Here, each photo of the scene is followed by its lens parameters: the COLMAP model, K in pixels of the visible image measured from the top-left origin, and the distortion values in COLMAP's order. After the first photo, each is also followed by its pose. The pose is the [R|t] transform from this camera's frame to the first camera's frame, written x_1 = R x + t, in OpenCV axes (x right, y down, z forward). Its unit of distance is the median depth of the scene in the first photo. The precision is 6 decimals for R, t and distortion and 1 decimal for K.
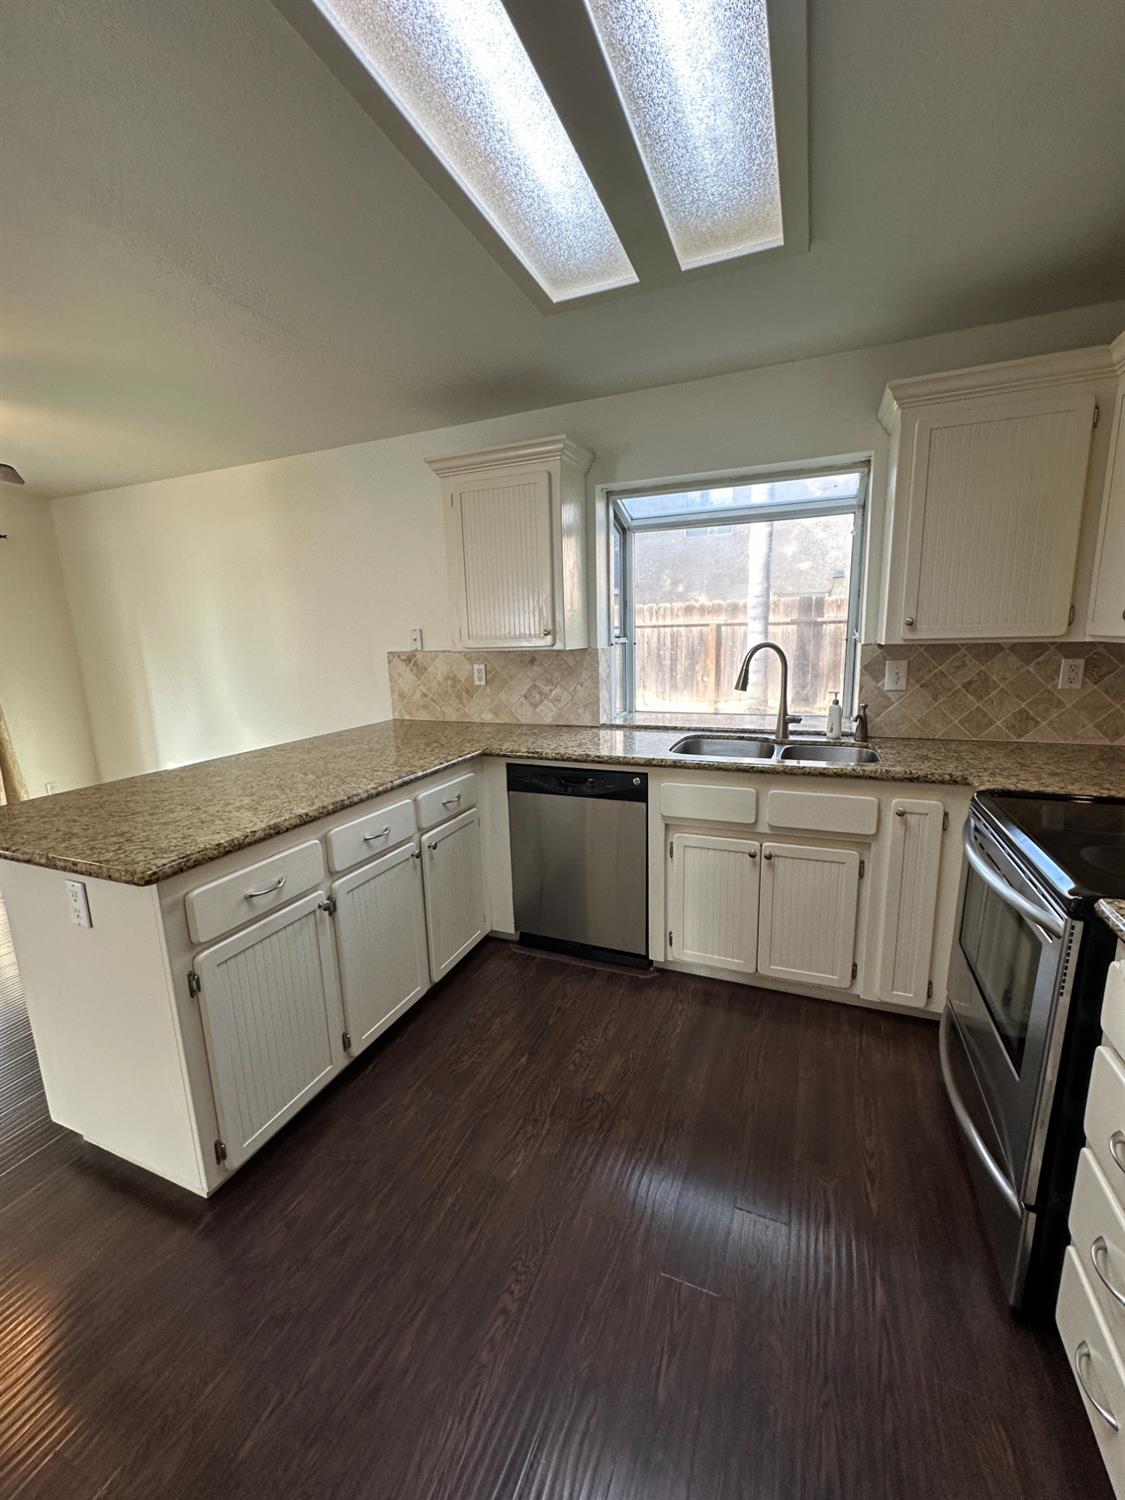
lens RADIAL K [[598.0, 0, 566.7], [0, 598.0, 748.5], [0, 0, 1]] dist [-0.002934, -0.000194]
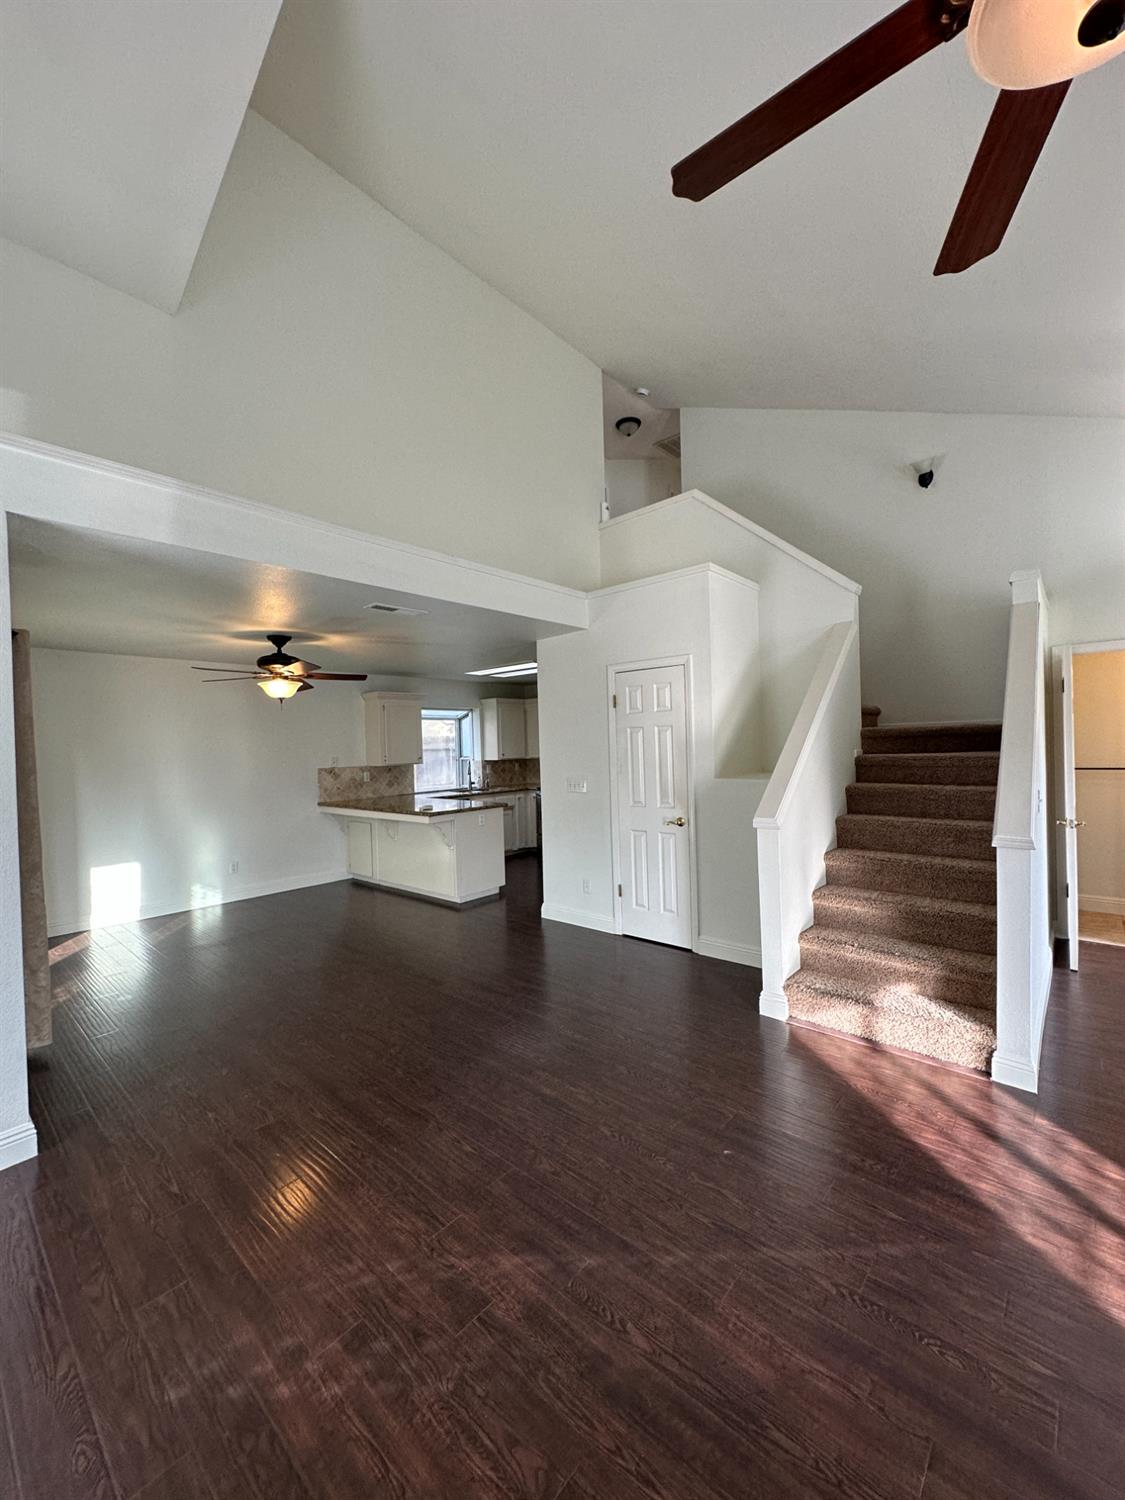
lens RADIAL K [[598.0, 0, 558.1], [0, 598.0, 754.2], [0, 0, 1]] dist [-0.002934, -0.000194]
pose [[0.334488, -0.000837, 0.942400, -2.033294], [0.192129, 0.979058, -0.067323, 0.084922], [-0.922607, 0.203581, 0.327644, -0.428078]]
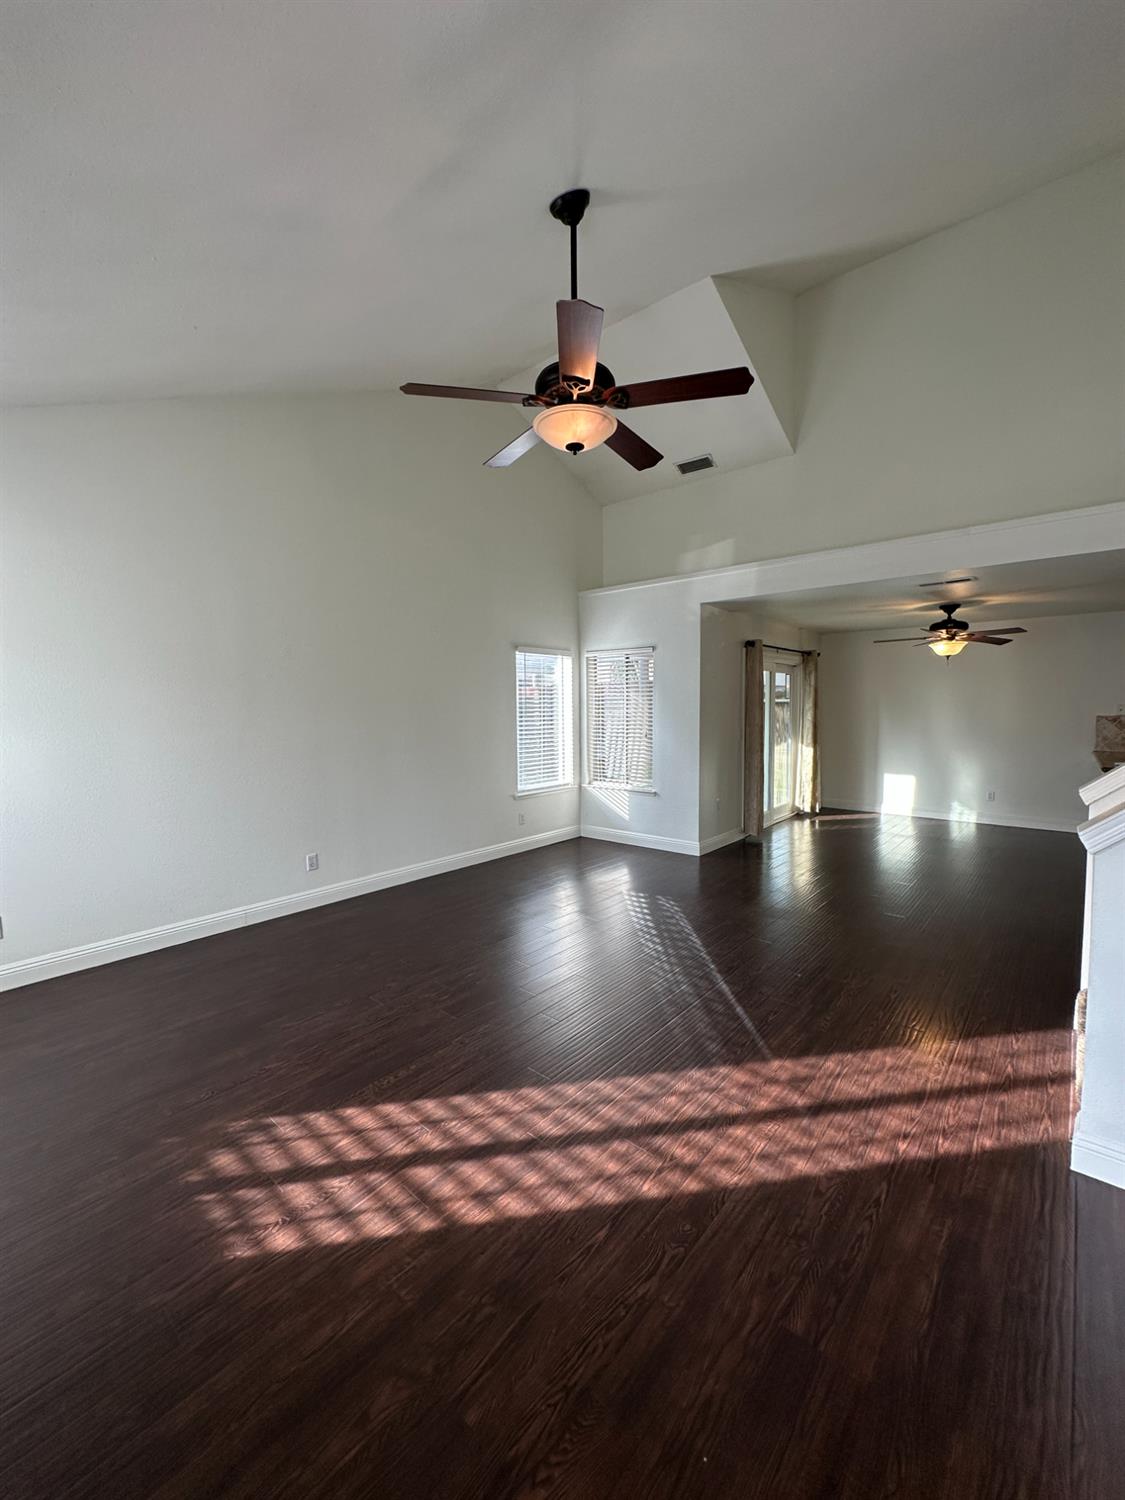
lens RADIAL K [[598.0, 0, 557.2], [0, 598.0, 751.1], [0, 0, 1]] dist [-0.002934, -0.000194]
pose [[0.943382, 0.040504, -0.329227, -1.382719], [-0.074482, 0.993039, -0.091252, 0.270901], [0.323239, 0.110607, 0.939831, -1.435619]]
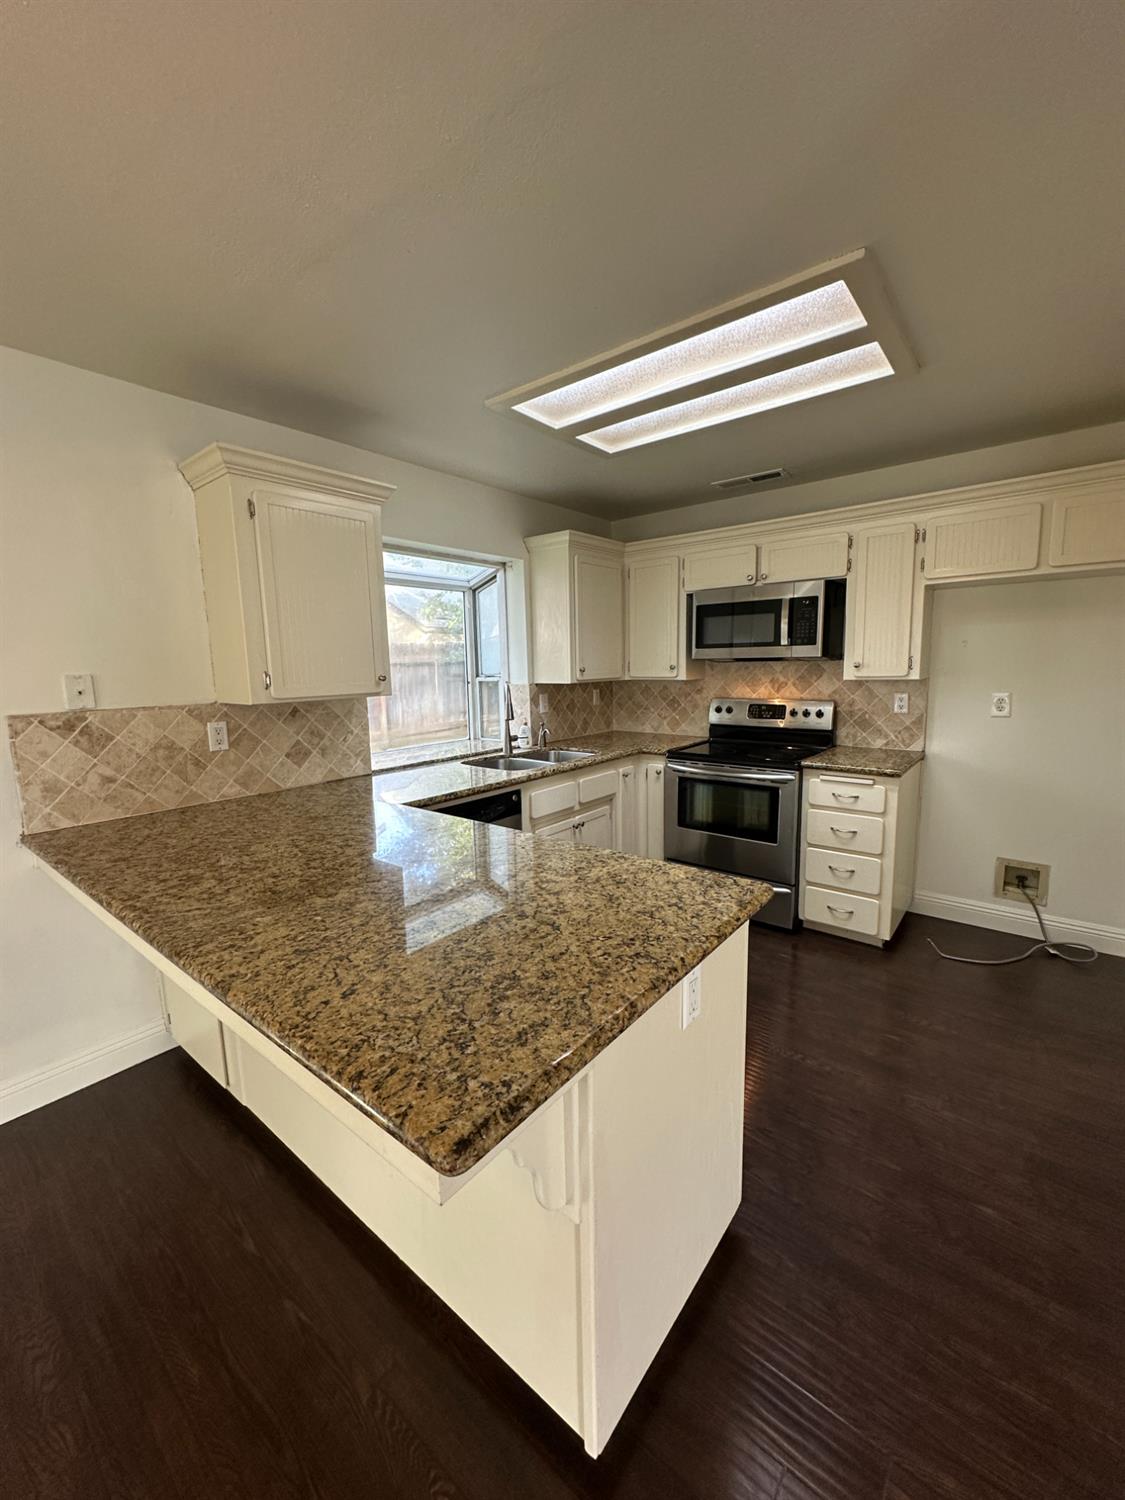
lens RADIAL K [[598.0, 0, 563.7], [0, 598.0, 751.4], [0, 0, 1]] dist [-0.002934, -0.000194]
pose [[0.288801, -0.124349, 0.949279, -0.722063], [0.188959, 0.979429, 0.070811, -0.076269], [-0.938557, 0.158924, 0.306357, 0.375104]]
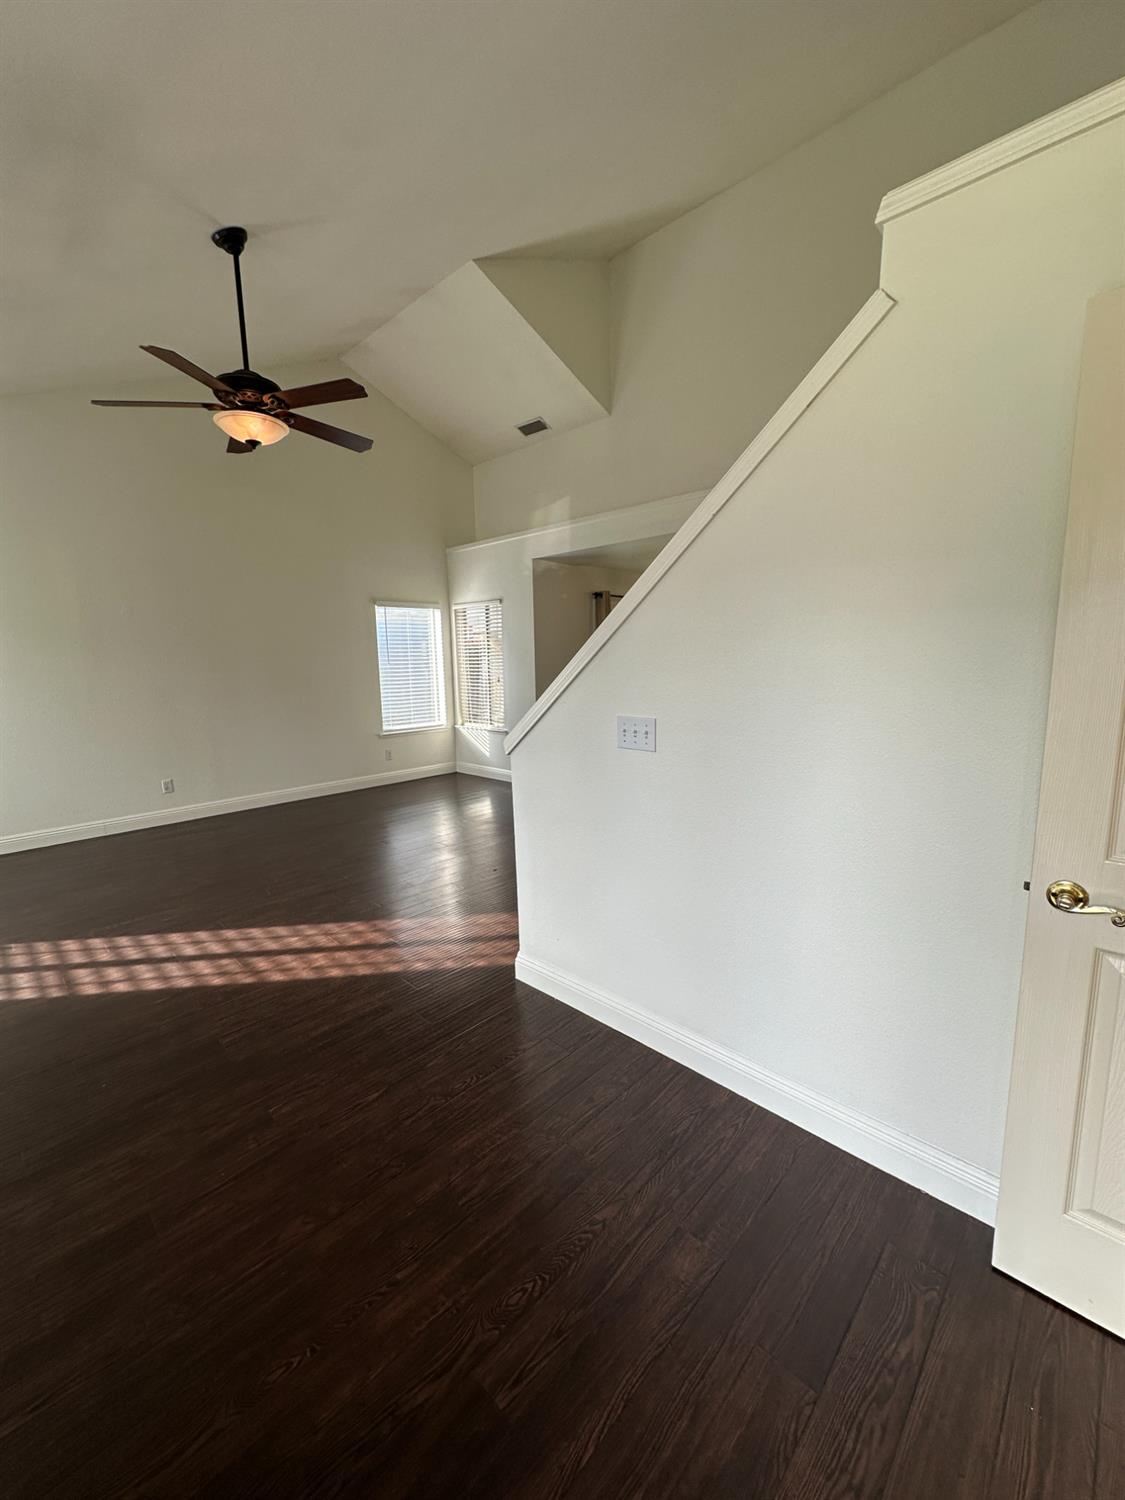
lens RADIAL K [[598.0, 0, 557.3], [0, 598.0, 750.4], [0, 0, 1]] dist [-0.002934, -0.000194]
pose [[0.925304, 0.065459, -0.373534, -0.722786], [-0.073584, 0.997261, -0.007518, 0.274619], [0.372019, 0.034442, 0.927586, -1.437359]]
